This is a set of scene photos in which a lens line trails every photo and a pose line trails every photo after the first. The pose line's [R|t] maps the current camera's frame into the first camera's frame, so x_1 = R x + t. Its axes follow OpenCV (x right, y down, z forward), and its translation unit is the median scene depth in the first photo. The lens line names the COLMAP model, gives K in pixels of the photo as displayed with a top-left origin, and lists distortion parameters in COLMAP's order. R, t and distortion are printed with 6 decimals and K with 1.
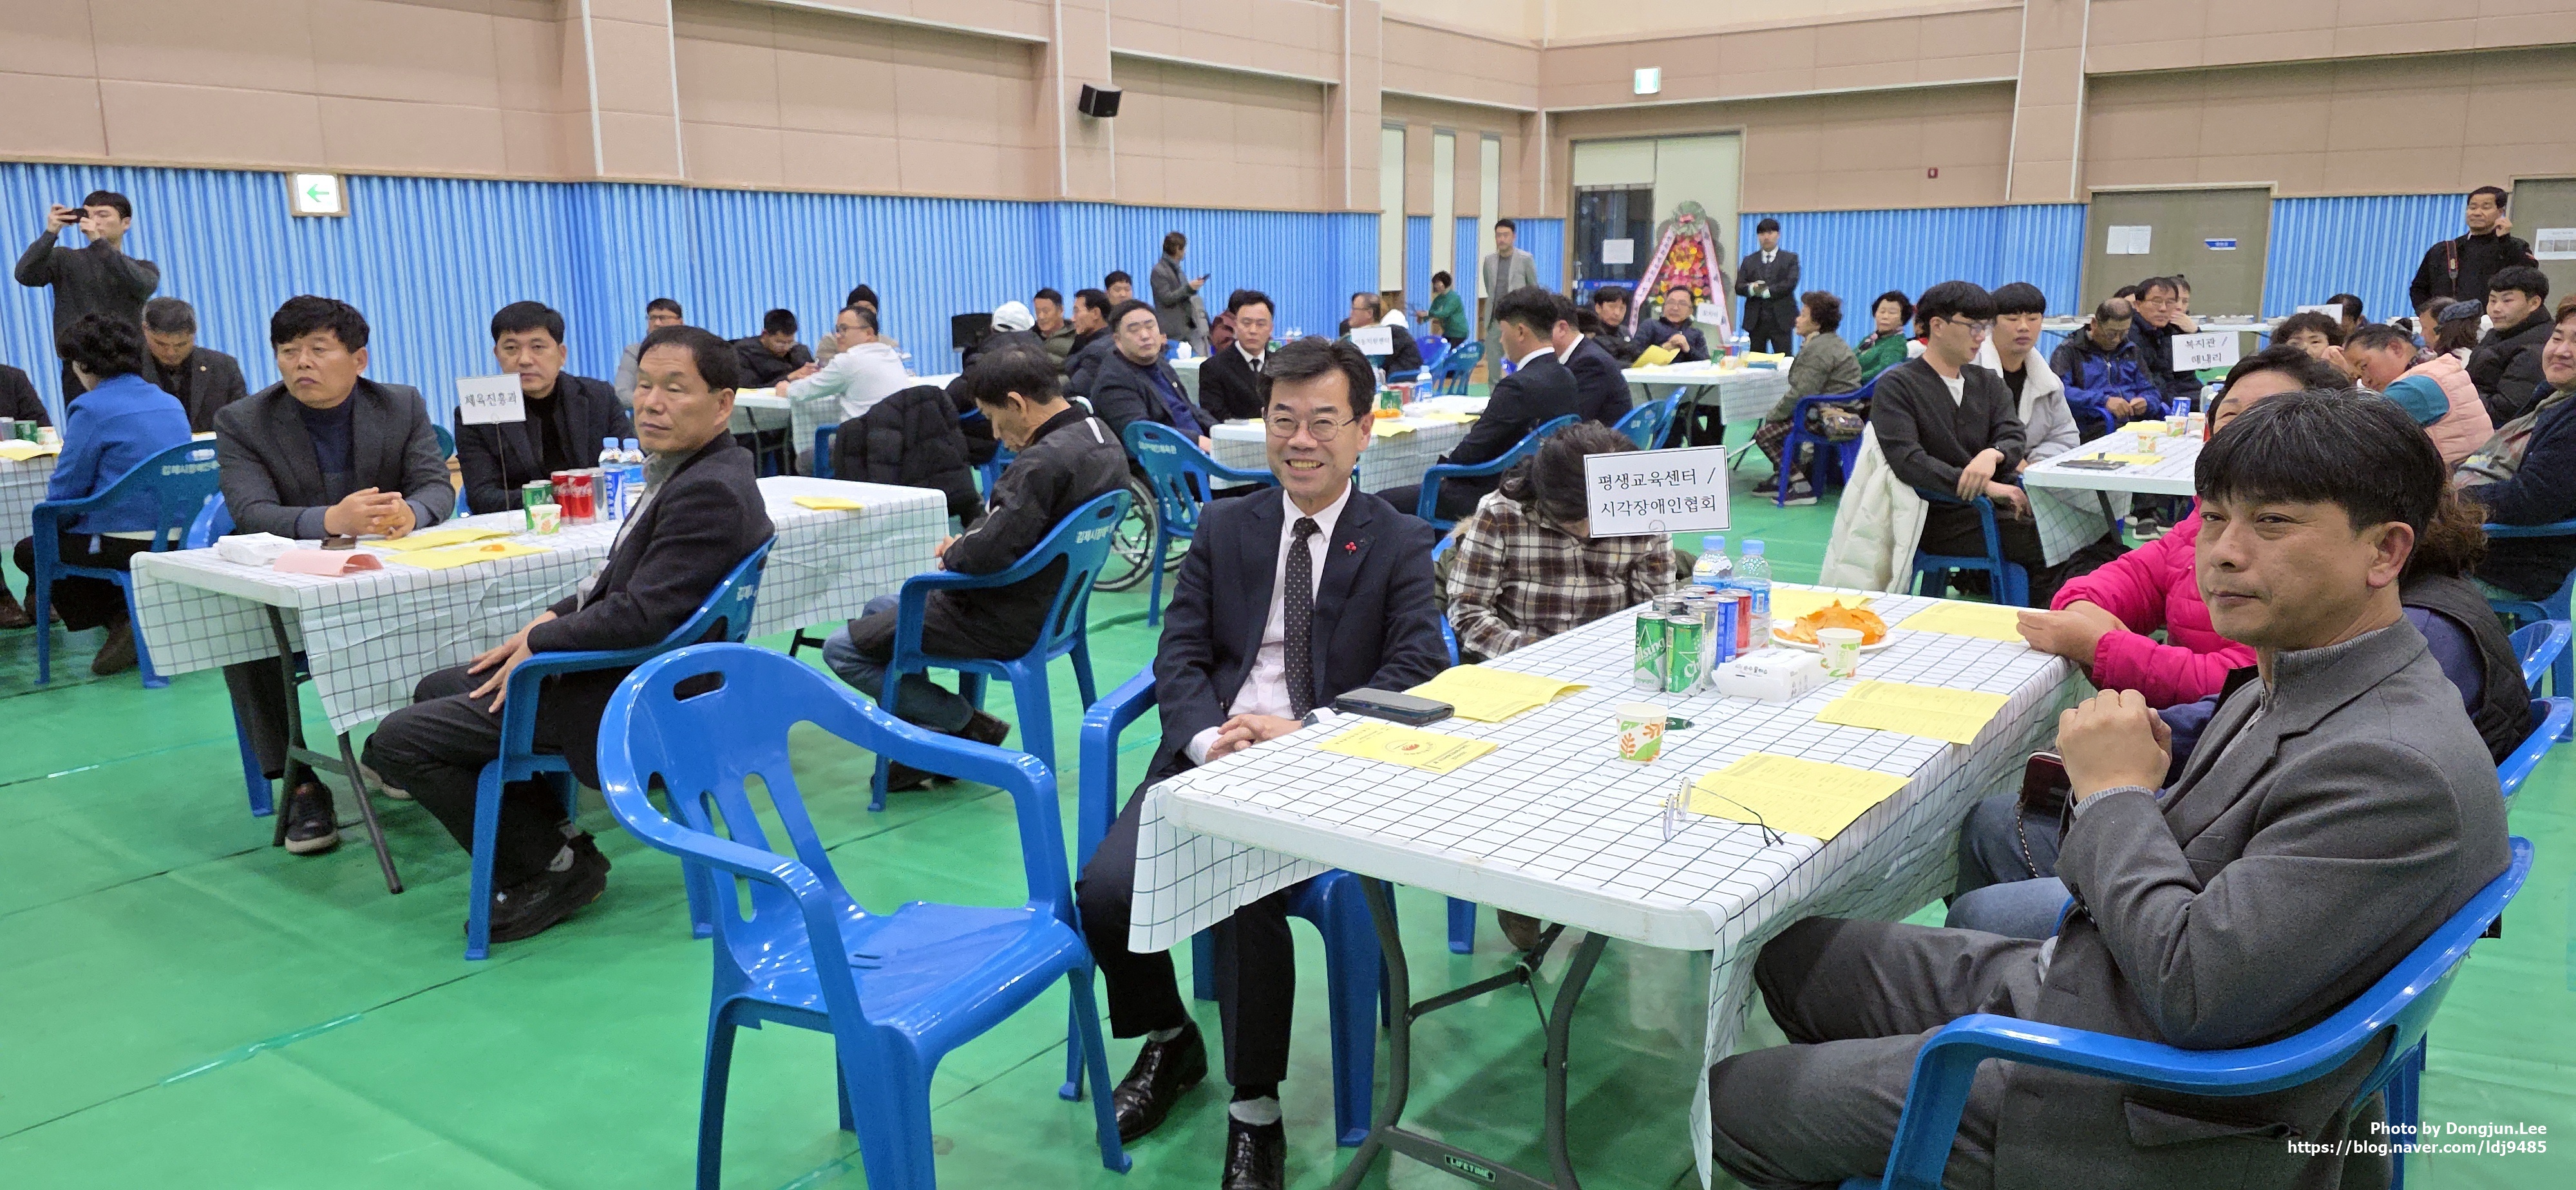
lens RADIAL K [[1729.6, 0, 1298.9], [0, 1729.6, 630.1], [0, 0, 1]] dist [0.071212, -0.067993]
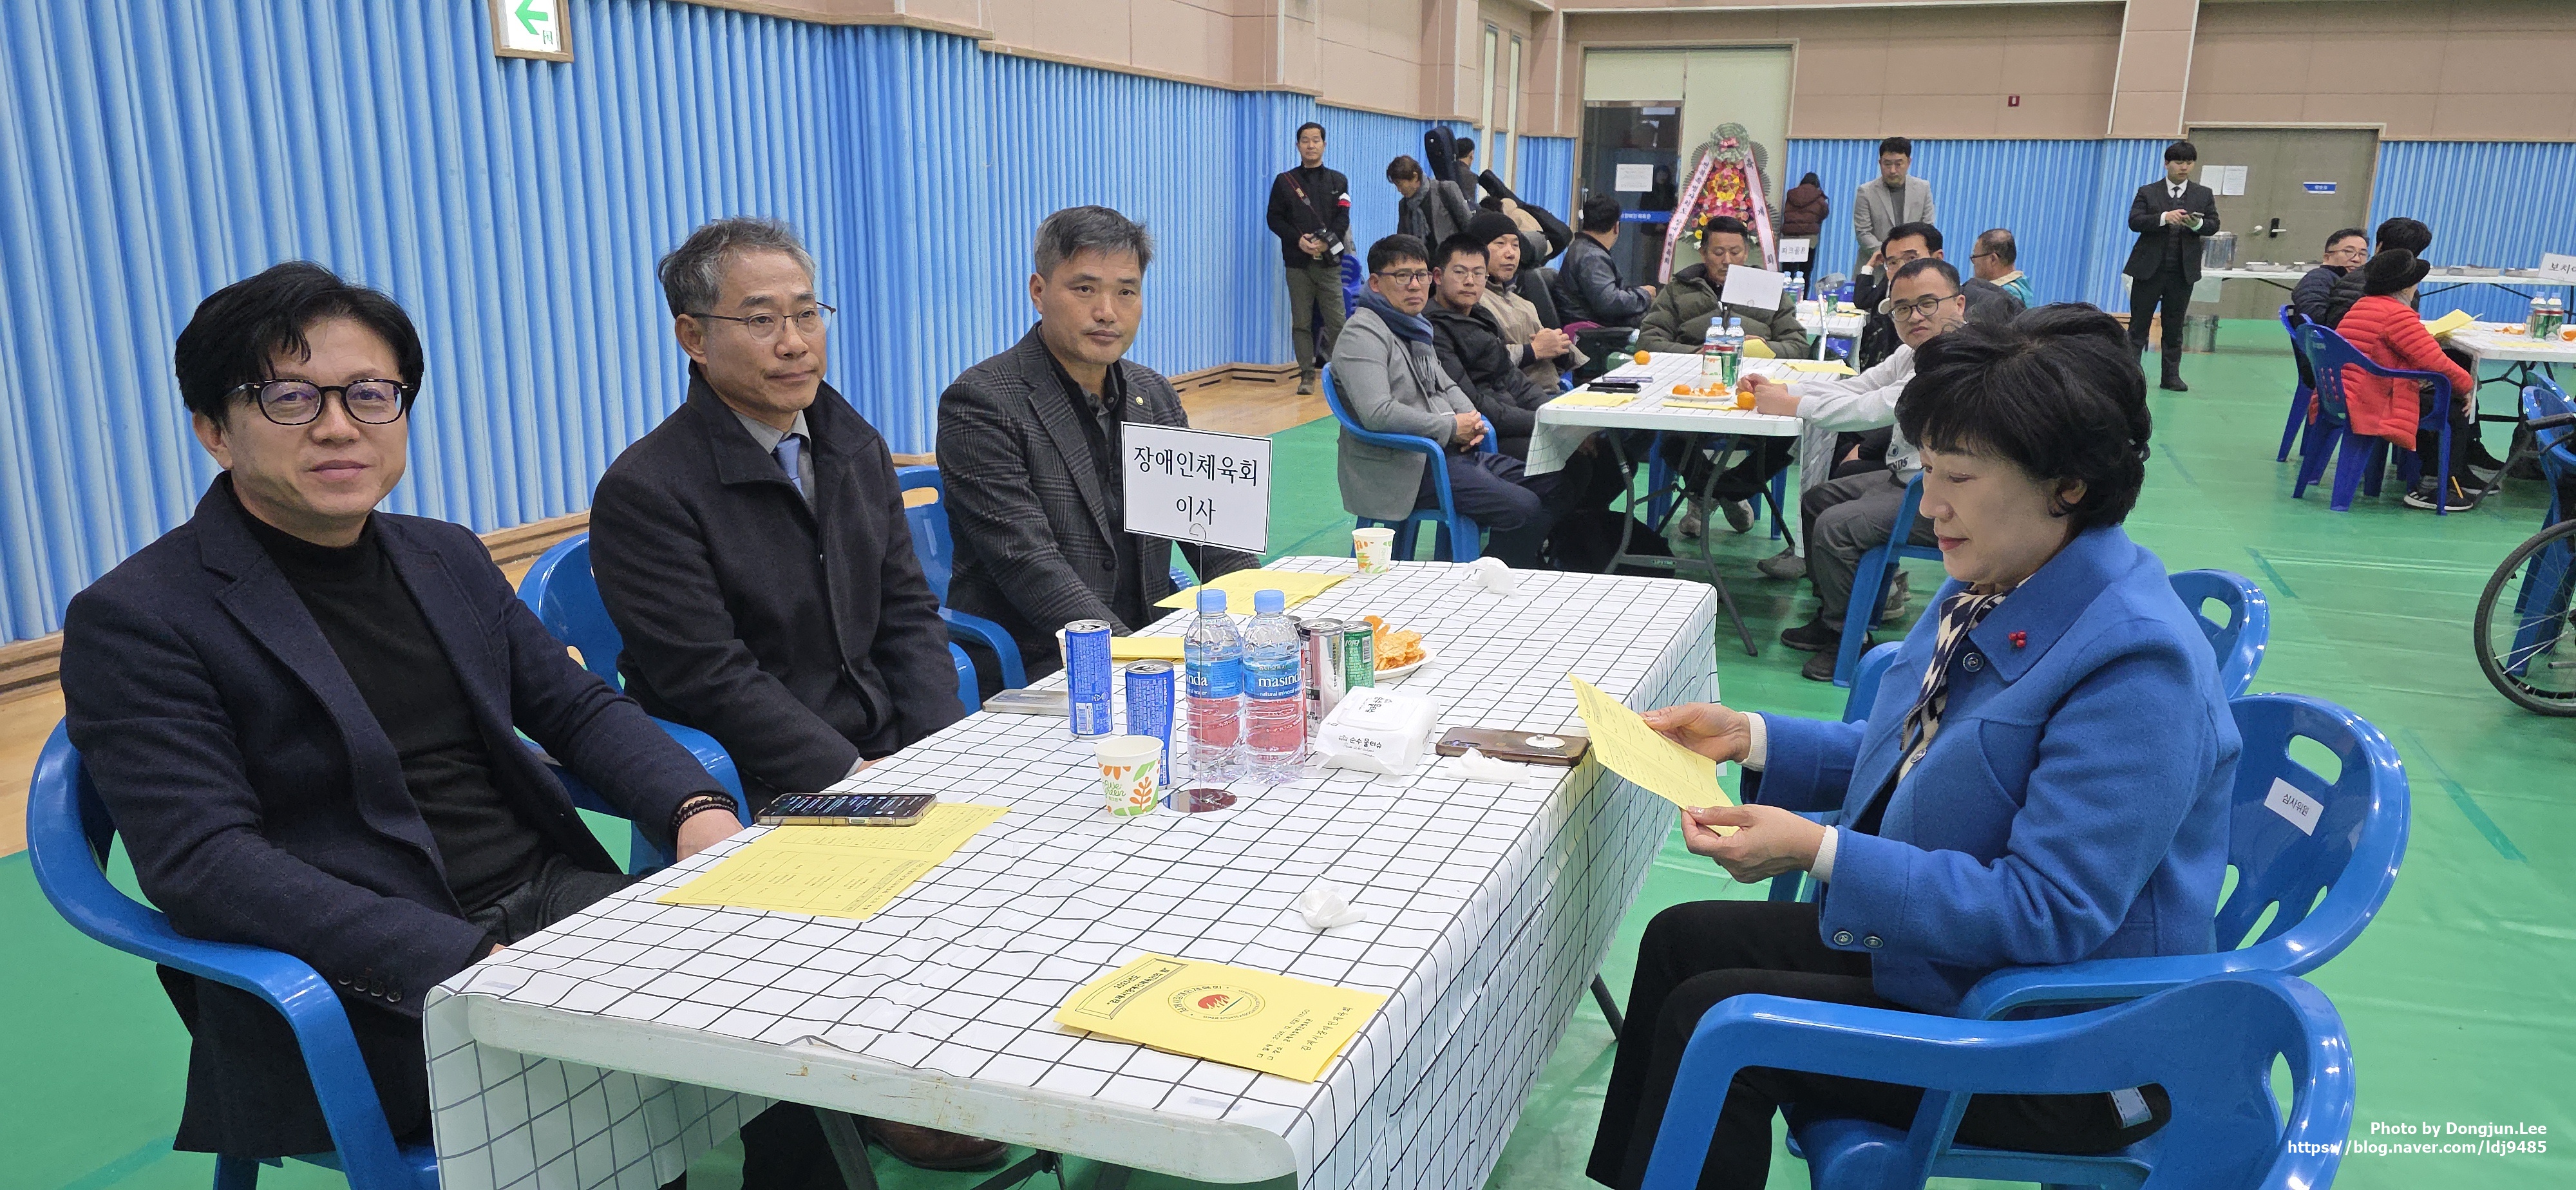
lens RADIAL K [[1729.6, 0, 1336.9], [0, 1729.6, 605.8], [0, 0, 1]] dist [0.071212, -0.067993]
pose [[0.955854, -0.044526, 0.290447, -0.265340], [0.035749, 0.998732, 0.035457, -0.043808], [-0.291658, -0.023508, 0.956234, 0.227651]]
